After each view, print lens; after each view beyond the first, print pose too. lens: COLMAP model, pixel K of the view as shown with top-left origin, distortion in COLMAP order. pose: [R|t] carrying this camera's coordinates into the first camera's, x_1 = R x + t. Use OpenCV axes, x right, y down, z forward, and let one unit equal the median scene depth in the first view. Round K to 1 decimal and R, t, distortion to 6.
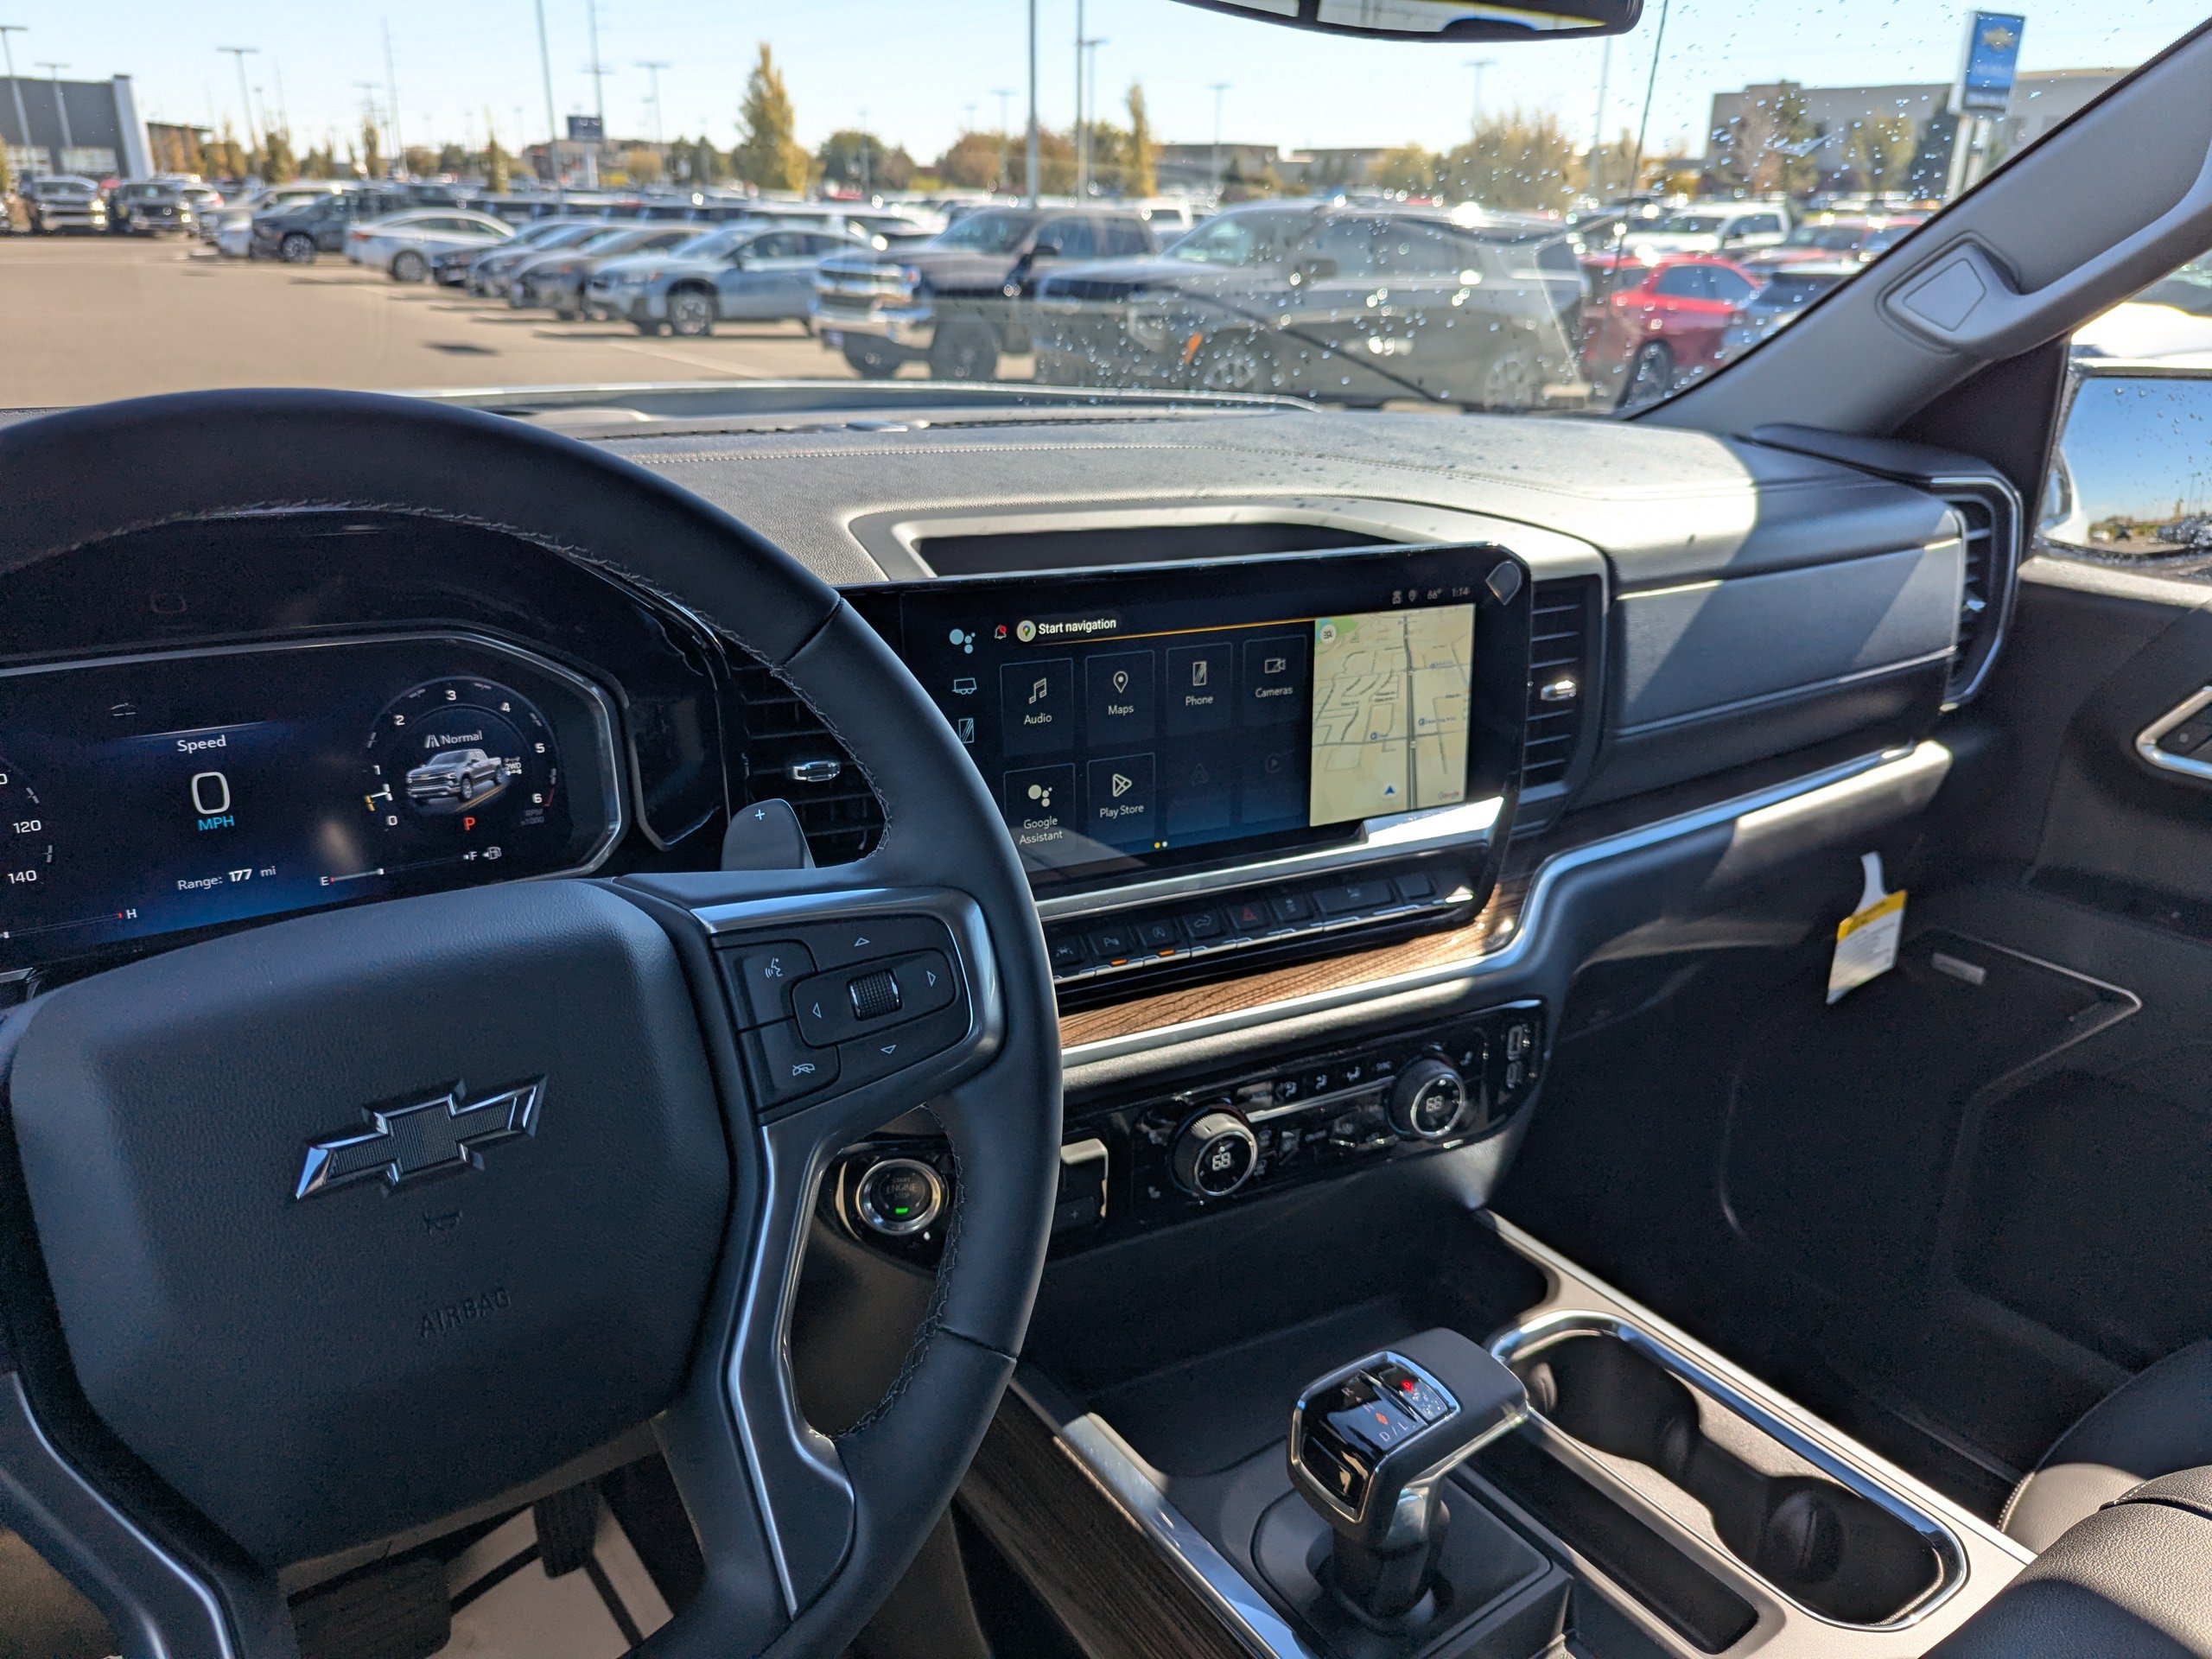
lens RADIAL K [[1574.2, 0, 1113.6], [0, 1574.2, 808.6], [0, 0, 1]] dist [0.059415, -0.057501]
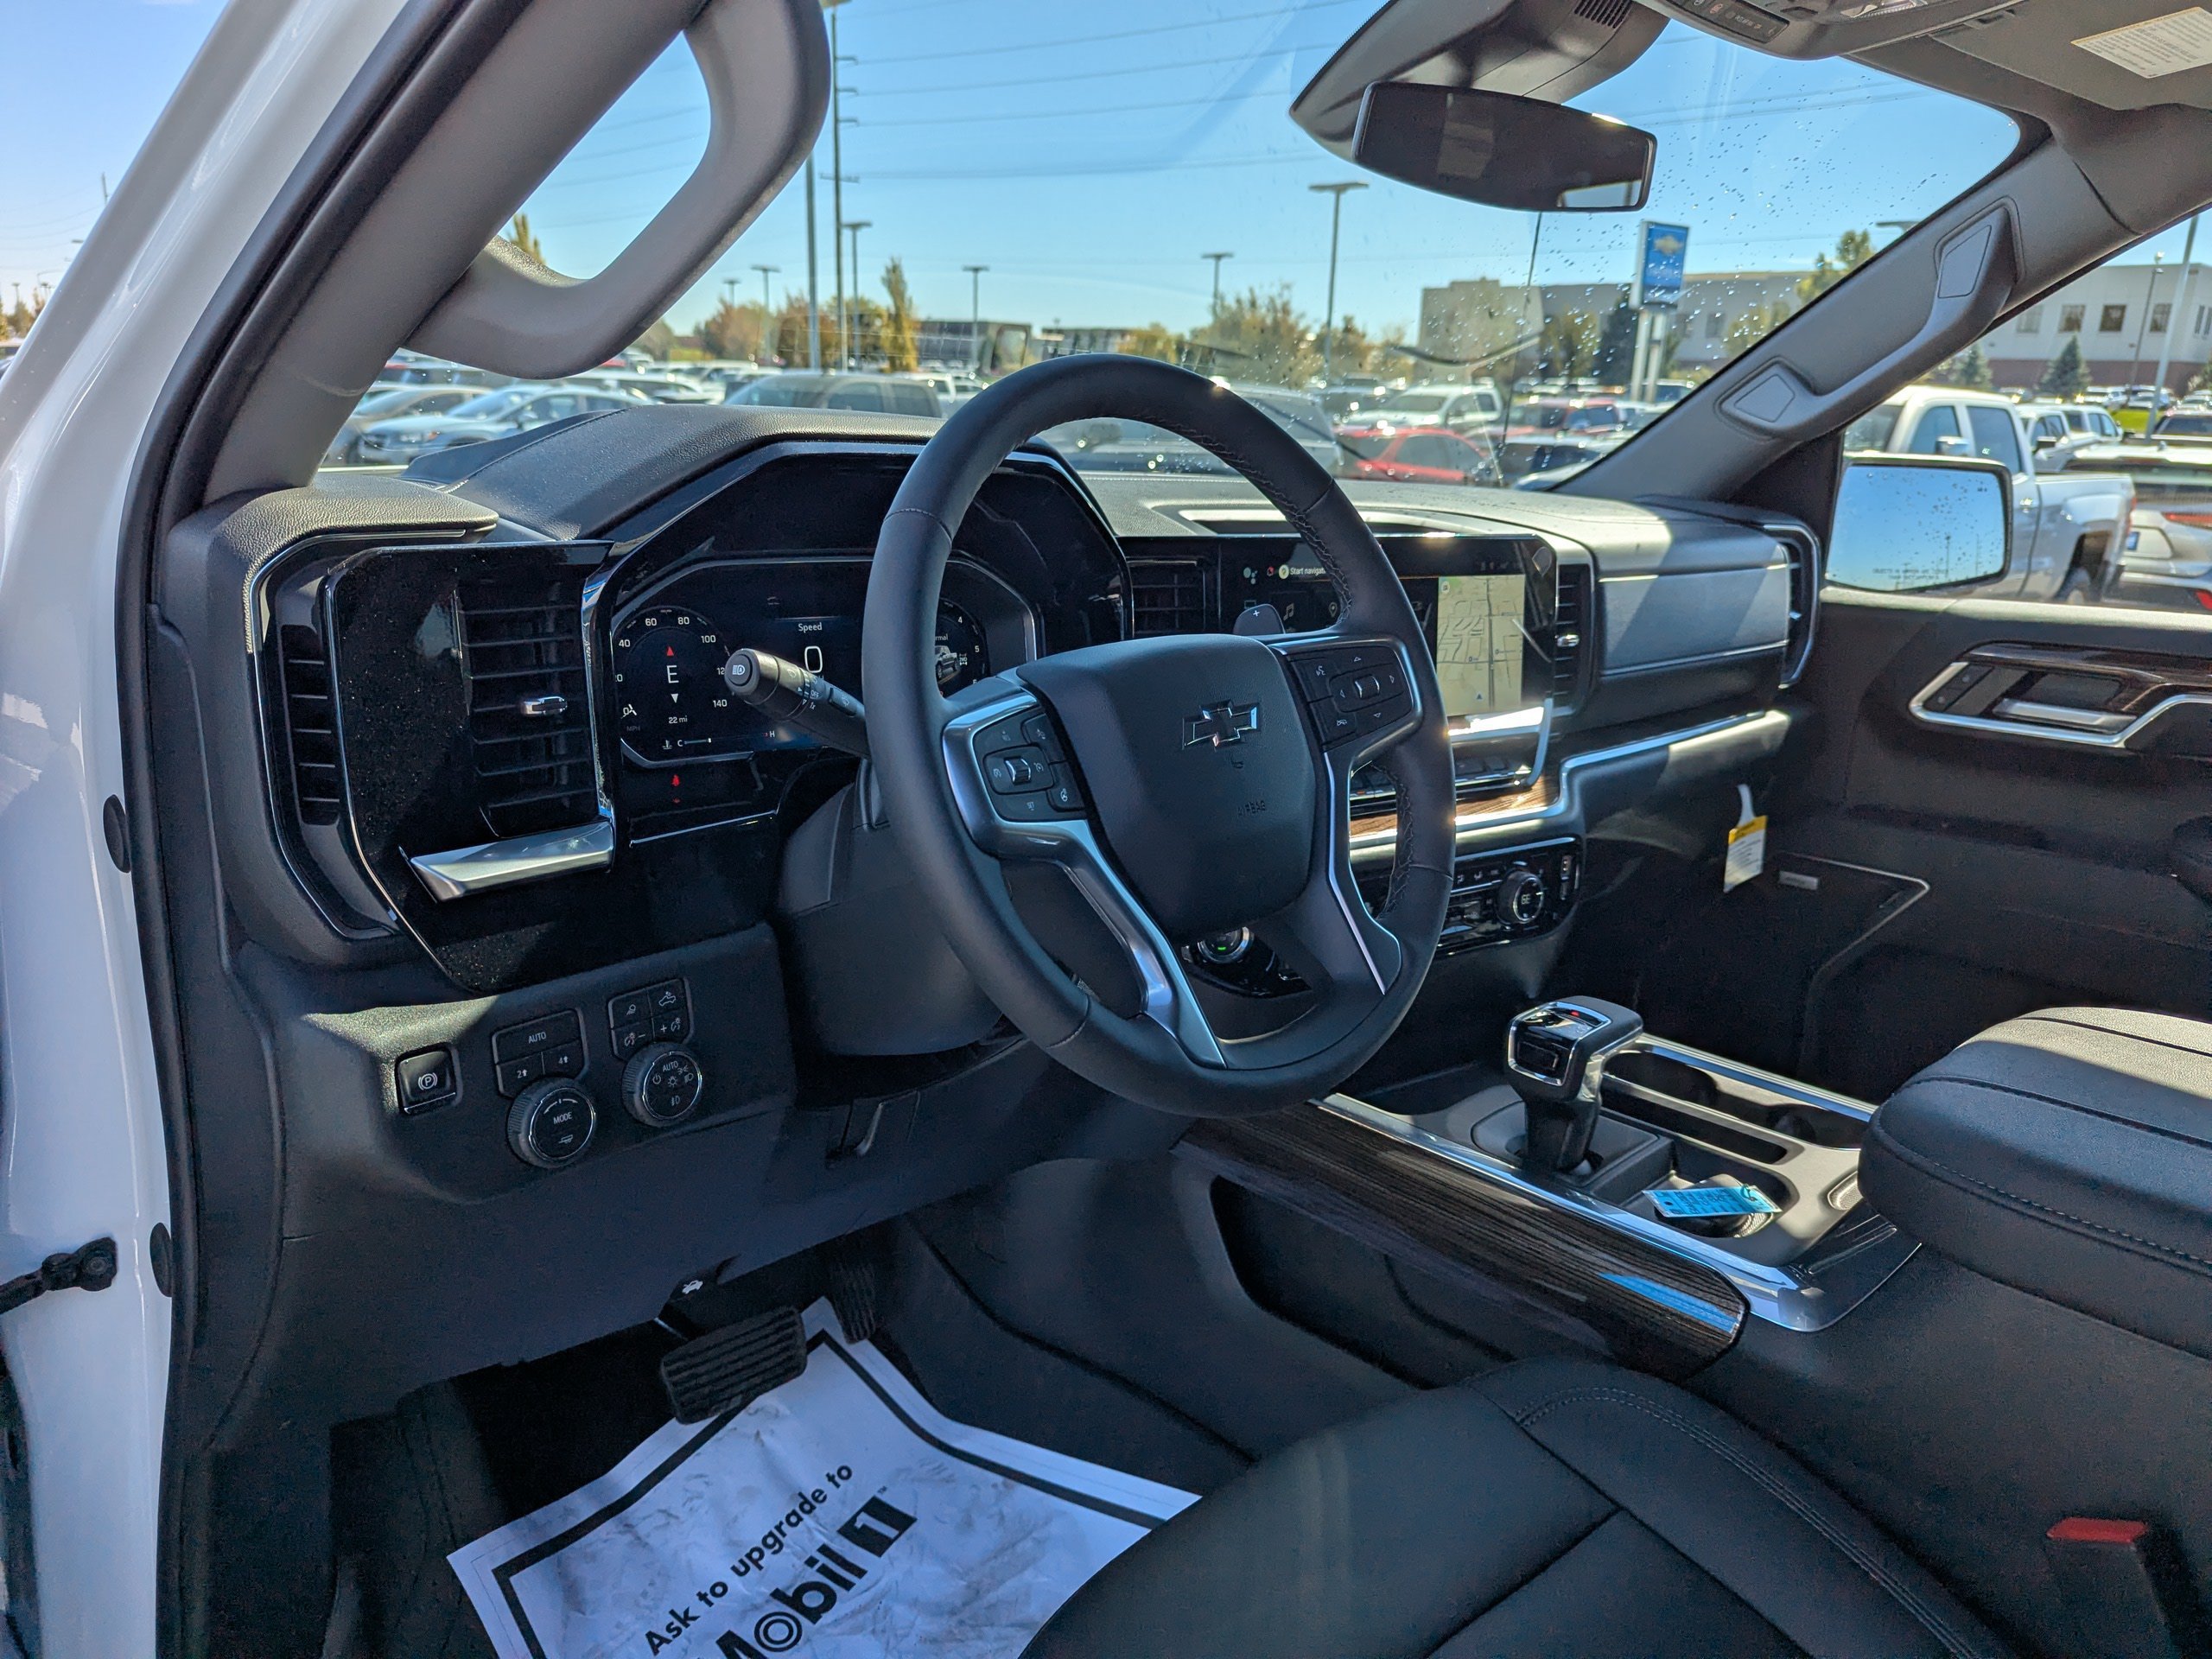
lens RADIAL K [[1565.2, 0, 1110.3], [0, 1565.2, 822.7], [0, 0, 1]] dist [0.031573, -0.001527]
pose [[0.989313, -0.026751, 0.143335, -0.273476], [0.039280, 0.995580, -0.085303, 0.155548], [-0.140419, 0.090022, 0.985991, -0.282980]]
